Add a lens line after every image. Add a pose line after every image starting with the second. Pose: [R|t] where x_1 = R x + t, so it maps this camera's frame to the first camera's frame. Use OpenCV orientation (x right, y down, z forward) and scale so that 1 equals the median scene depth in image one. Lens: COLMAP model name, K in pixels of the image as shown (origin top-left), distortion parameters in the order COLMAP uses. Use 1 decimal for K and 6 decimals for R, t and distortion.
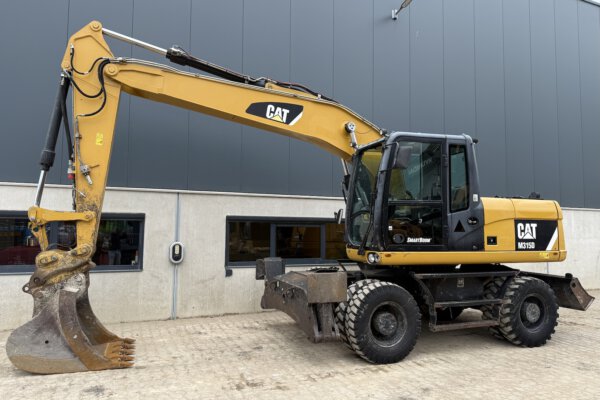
lens RADIAL K [[422.1, 0, 297.5], [0, 422.1, 198.7], [0, 0, 1]] dist [0.047487, -0.061289]
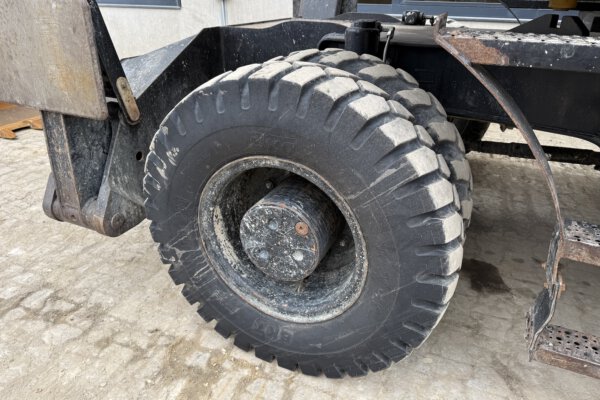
lens RADIAL K [[422.1, 0, 304.9], [0, 422.1, 196.0], [0, 0, 1]] dist [0.047487, -0.061289]
pose [[0.709057, 0.314296, -0.631234, 0.353440], [0.041982, 0.874772, 0.482712, 0.153297], [0.703901, -0.368771, 0.607068, 0.849358]]
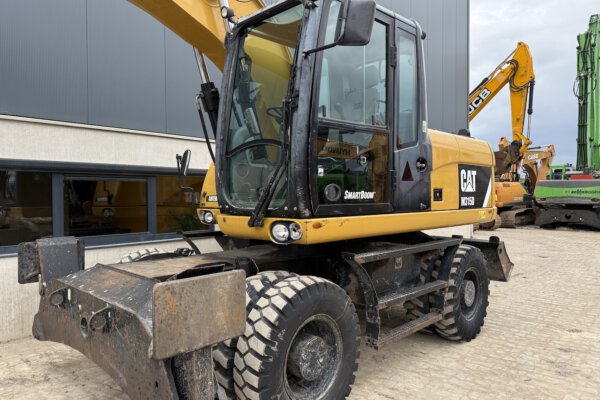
lens RADIAL K [[422.1, 0, 299.7], [0, 422.1, 200.6], [0, 0, 1]] dist [0.047487, -0.061289]
pose [[0.902110, -0.019955, 0.431045, -0.019654], [-0.018556, 0.996212, 0.084954, 0.060496], [-0.431107, -0.084636, 0.898323, 0.545954]]
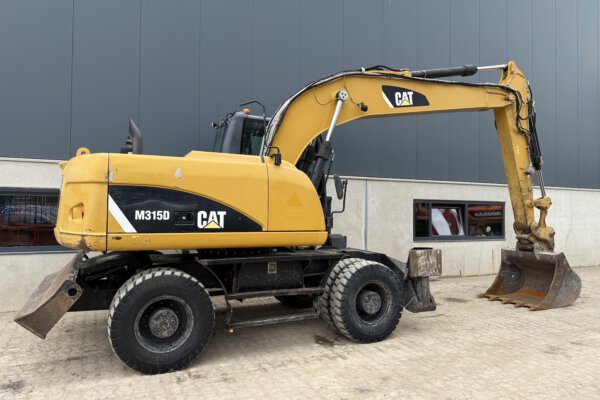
lens RADIAL K [[422.1, 0, 298.1], [0, 422.1, 199.8], [0, 0, 1]] dist [0.047487, -0.061289]
pose [[0.998709, 0.003432, 0.050687, 0.053244], [-0.006029, 0.998671, 0.051185, 0.011857], [-0.050444, -0.051425, 0.997402, 0.088542]]
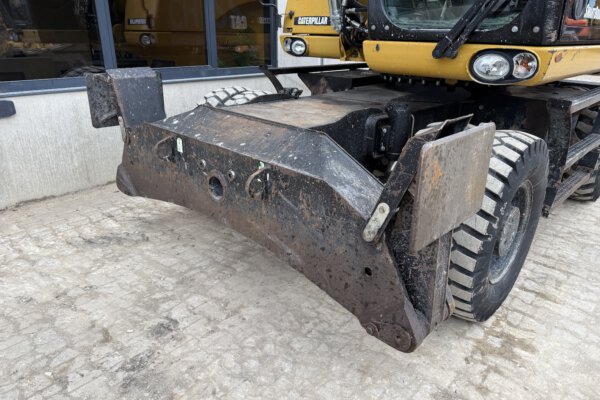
lens RADIAL K [[422.1, 0, 302.9], [0, 422.1, 205.4], [0, 0, 1]] dist [0.047487, -0.061289]
pose [[0.897771, -0.160943, 0.410005, -0.128528], [-0.043425, 0.893976, 0.446006, 0.093823], [-0.438316, -0.418216, 0.795597, 0.746355]]
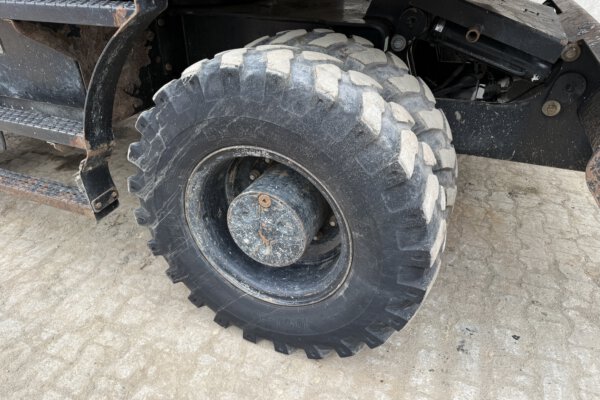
lens RADIAL K [[422.1, 0, 302.7], [0, 422.1, 200.1], [0, 0, 1]] dist [0.047487, -0.061289]
pose [[0.728465, 0.341761, -0.593749, 0.766381], [0.056260, 0.833911, 0.549024, 0.160918], [0.682769, -0.433350, 0.588247, 1.005946]]
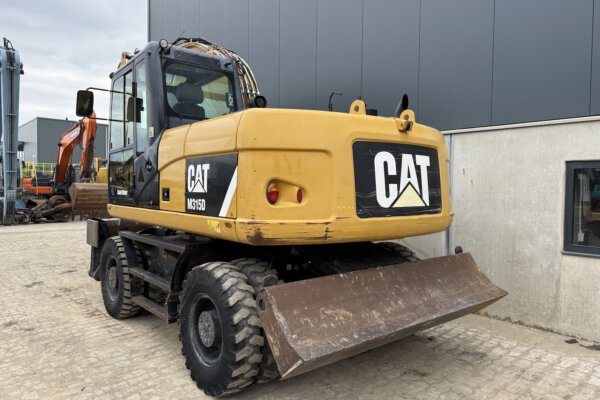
lens RADIAL K [[422.1, 0, 297.5], [0, 422.1, 196.3], [0, 0, 1]] dist [0.047487, -0.061289]
pose [[0.327363, 0.014587, -0.944786, 1.230196], [0.066943, 0.997010, 0.038589, 0.097495], [0.942524, -0.075880, 0.325407, 1.060478]]
